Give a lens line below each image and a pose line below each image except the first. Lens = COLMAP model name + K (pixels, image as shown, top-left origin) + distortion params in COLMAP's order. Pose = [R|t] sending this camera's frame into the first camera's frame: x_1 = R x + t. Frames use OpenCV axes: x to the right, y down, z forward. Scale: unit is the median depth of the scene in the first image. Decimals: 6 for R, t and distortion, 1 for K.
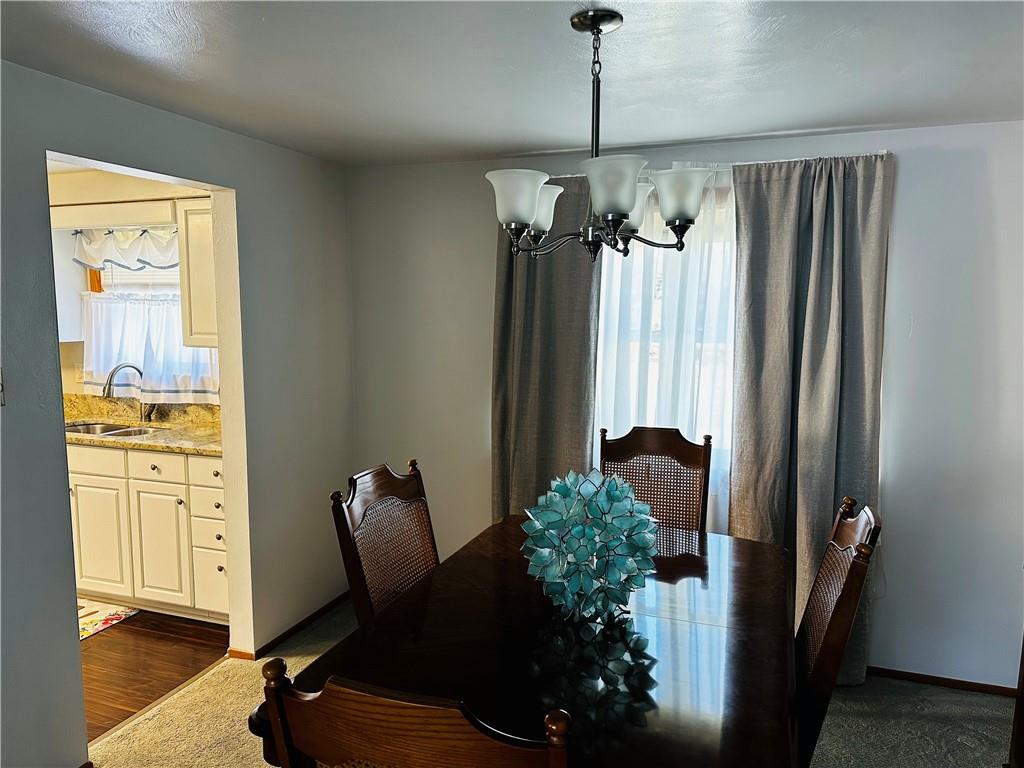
lens RADIAL K [[713.7, 0, 529.4], [0, 713.7, 380.1], [0, 0, 1]] dist [0.052882, -0.106325]
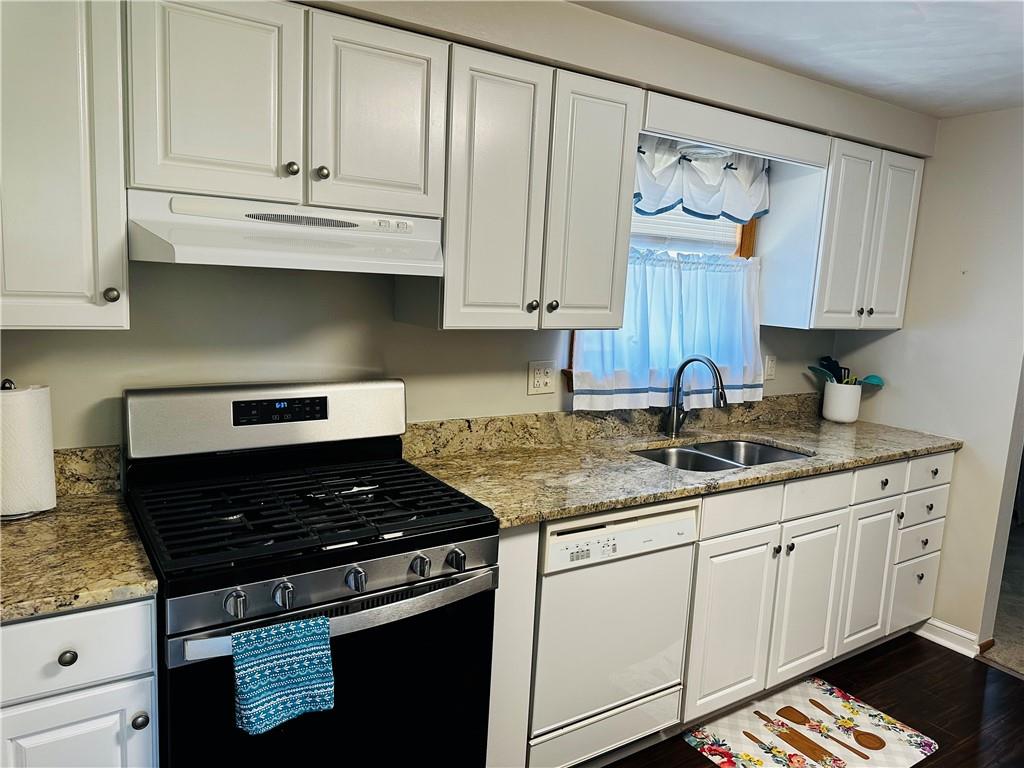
lens RADIAL K [[713.7, 0, 529.4], [0, 713.7, 380.1], [0, 0, 1]] dist [0.052882, -0.106325]
pose [[0.601483, -0.077999, 0.795069, -1.168993], [0.033999, 0.996820, 0.072071, -0.053289], [-0.798162, -0.016318, 0.602222, 0.700981]]
